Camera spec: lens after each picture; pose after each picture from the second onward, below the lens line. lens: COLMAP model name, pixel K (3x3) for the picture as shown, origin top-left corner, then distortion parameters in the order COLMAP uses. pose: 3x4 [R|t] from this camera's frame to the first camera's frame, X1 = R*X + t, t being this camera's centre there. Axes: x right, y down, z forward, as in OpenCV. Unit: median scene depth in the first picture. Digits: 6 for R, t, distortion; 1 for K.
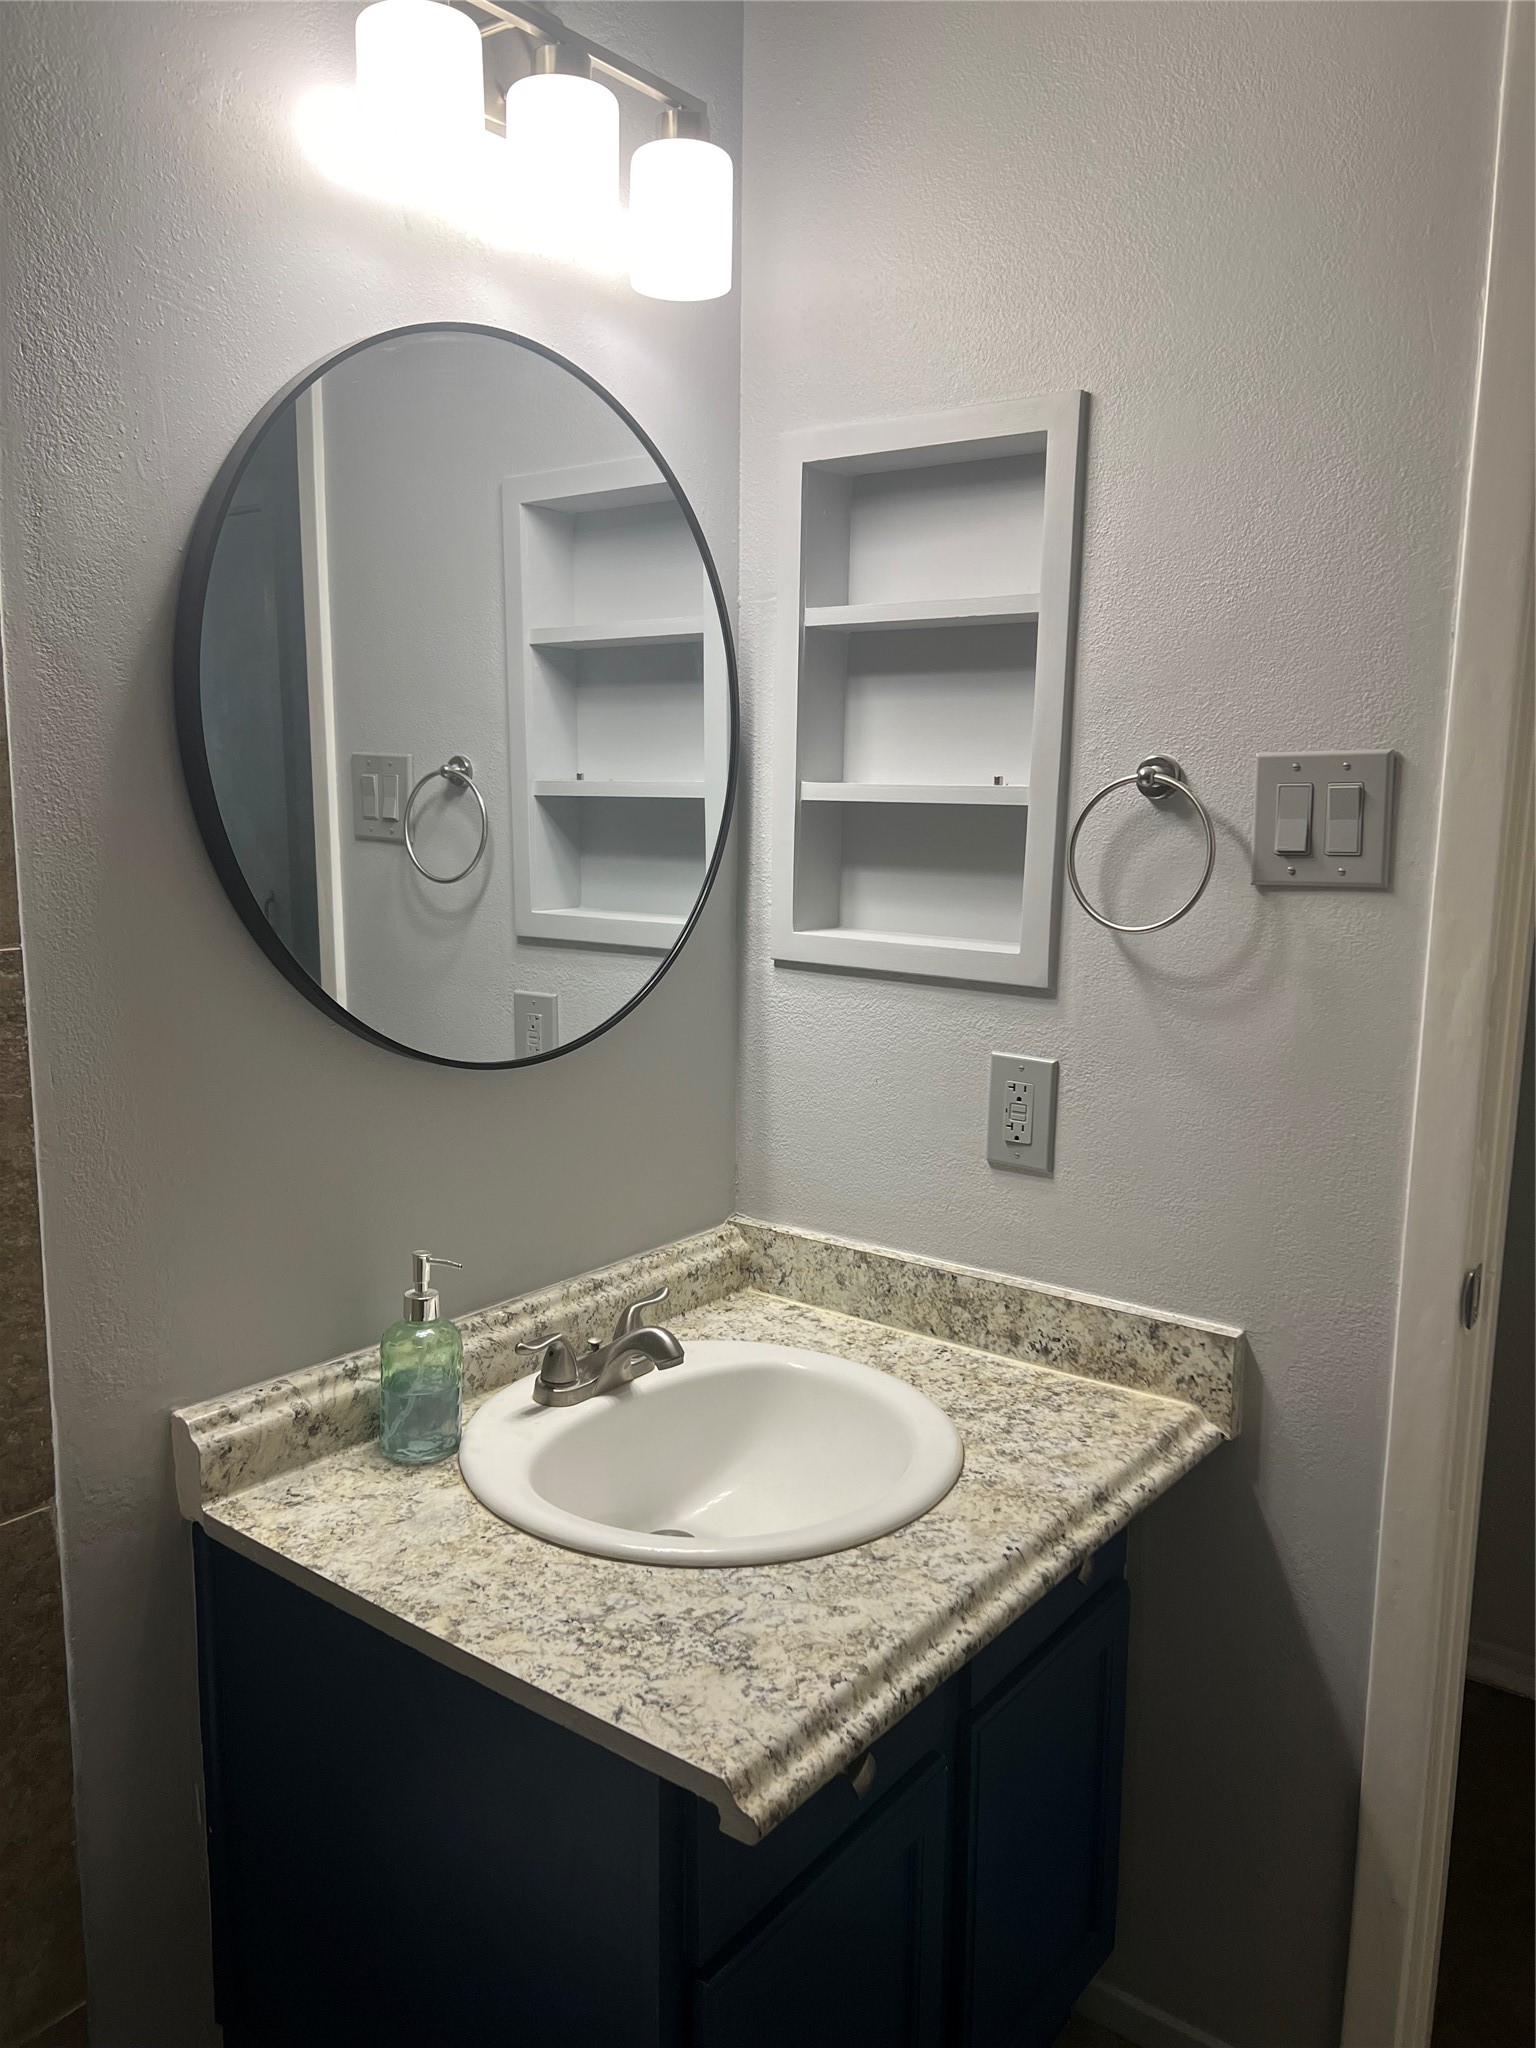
lens RADIAL K [[1537.6, 0, 769.9], [0, 1537.6, 1026.6], [0, 0, 1]] dist [0.039901, -0.045867]
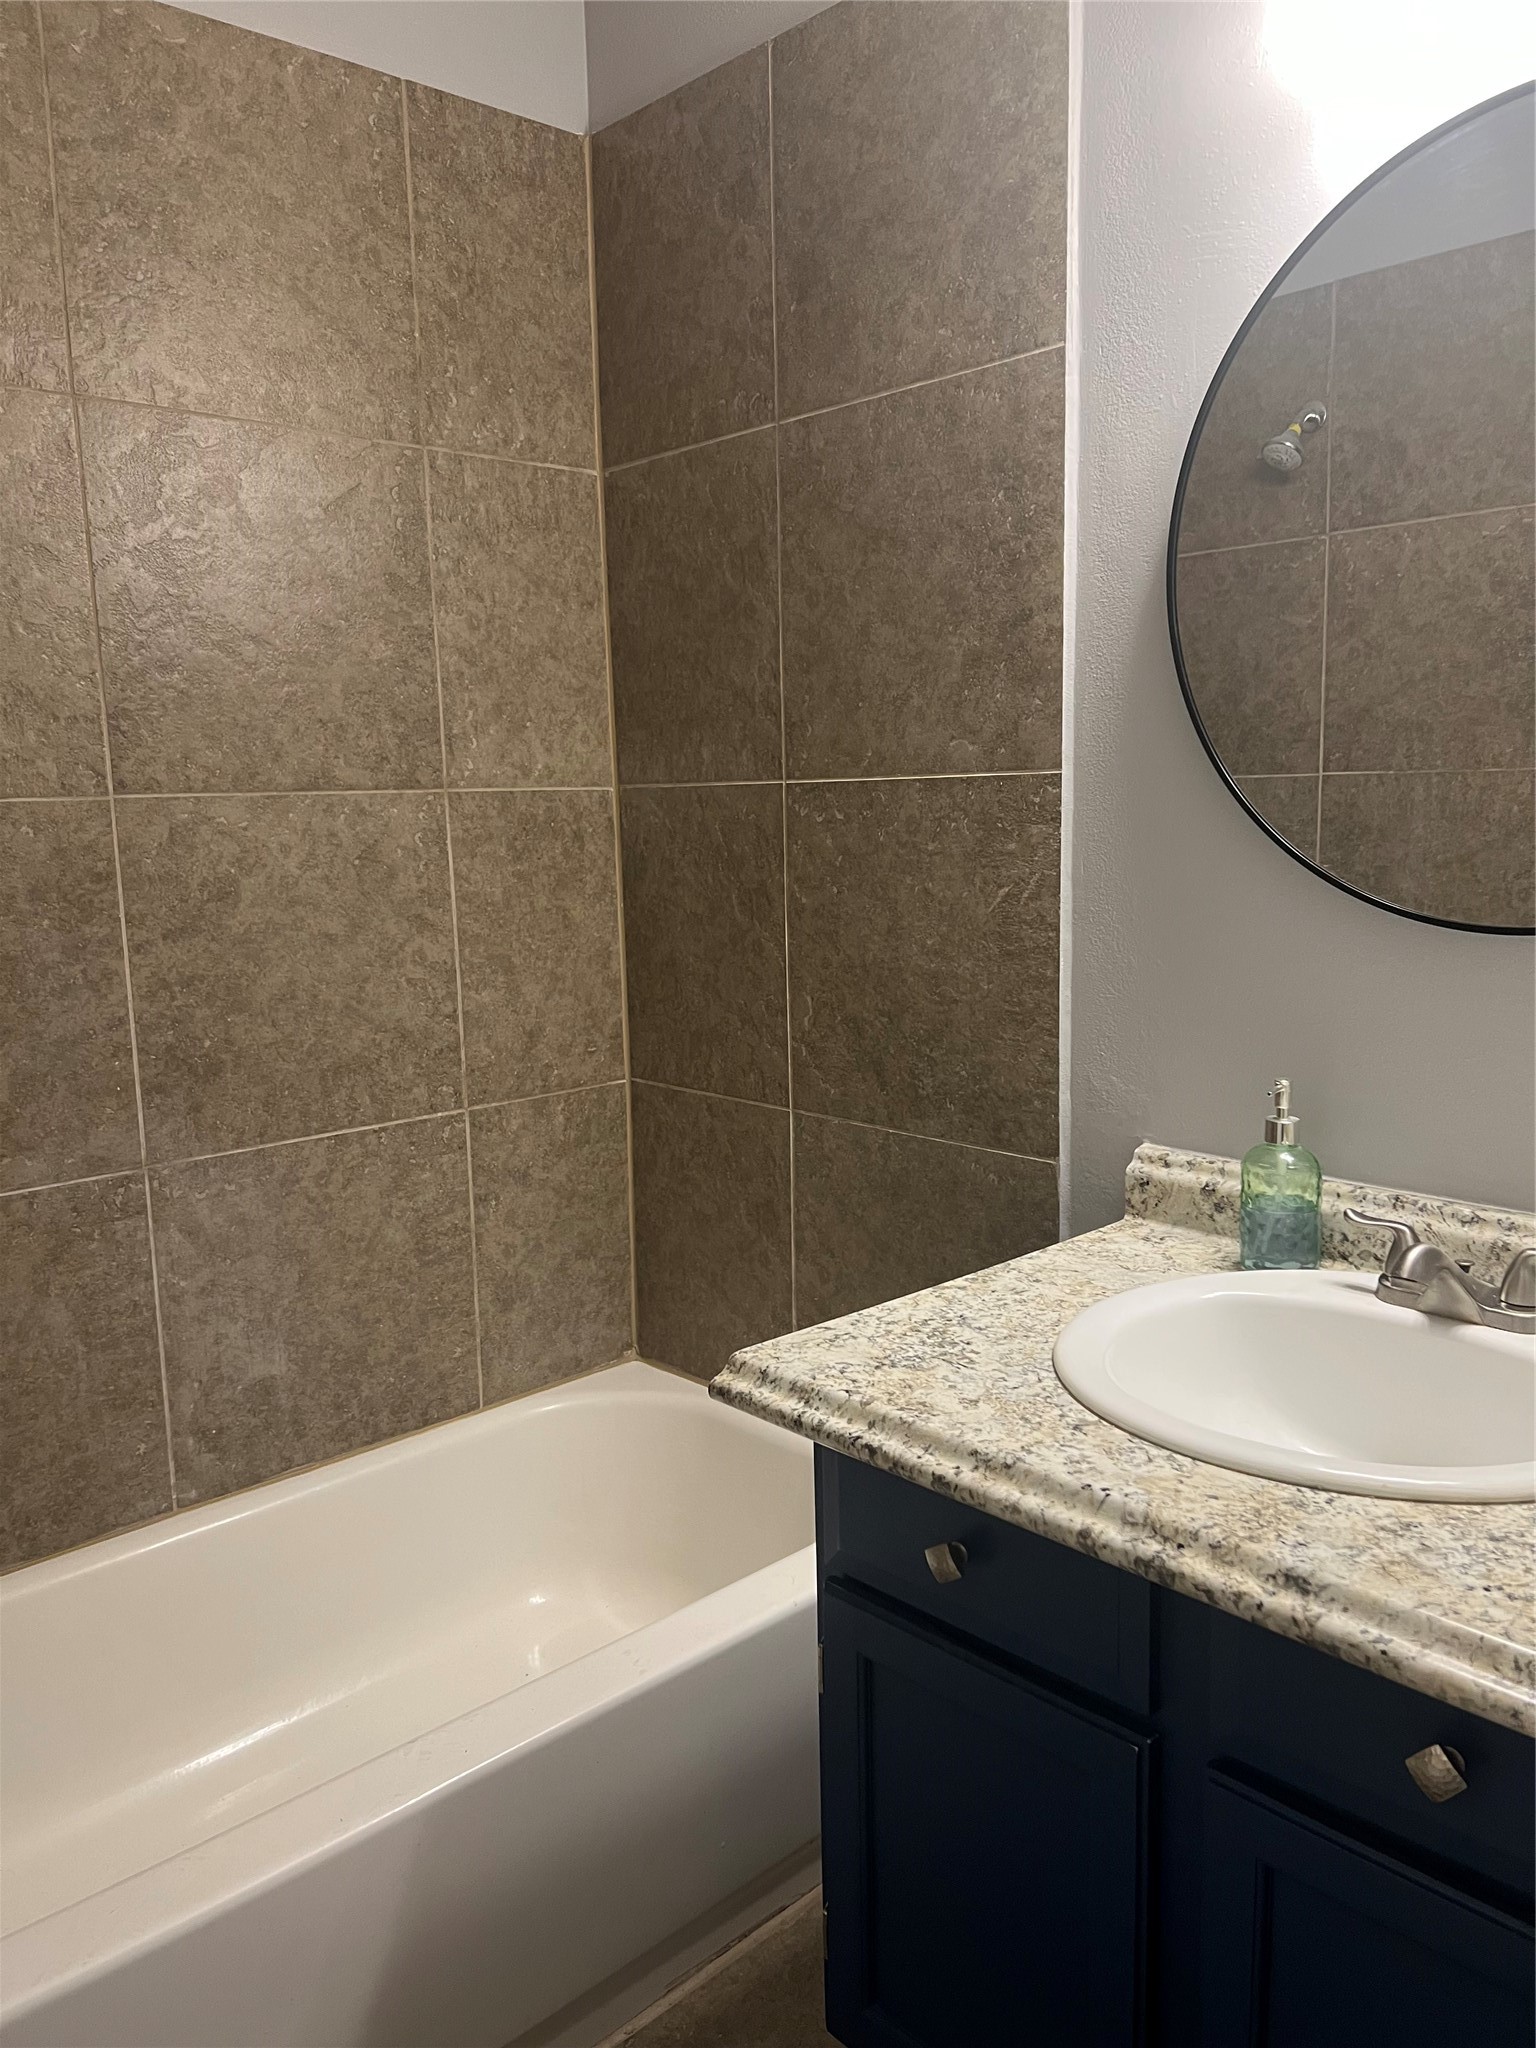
lens RADIAL K [[1537.6, 0, 770.0], [0, 1537.6, 1024.1], [0, 0, 1]] dist [0.039901, -0.045867]
pose [[-0.166226, 0.134135, -0.976922, 0.937087], [-0.134960, 0.978288, 0.157286, -0.008124], [0.976808, 0.157990, -0.144514, 0.891933]]
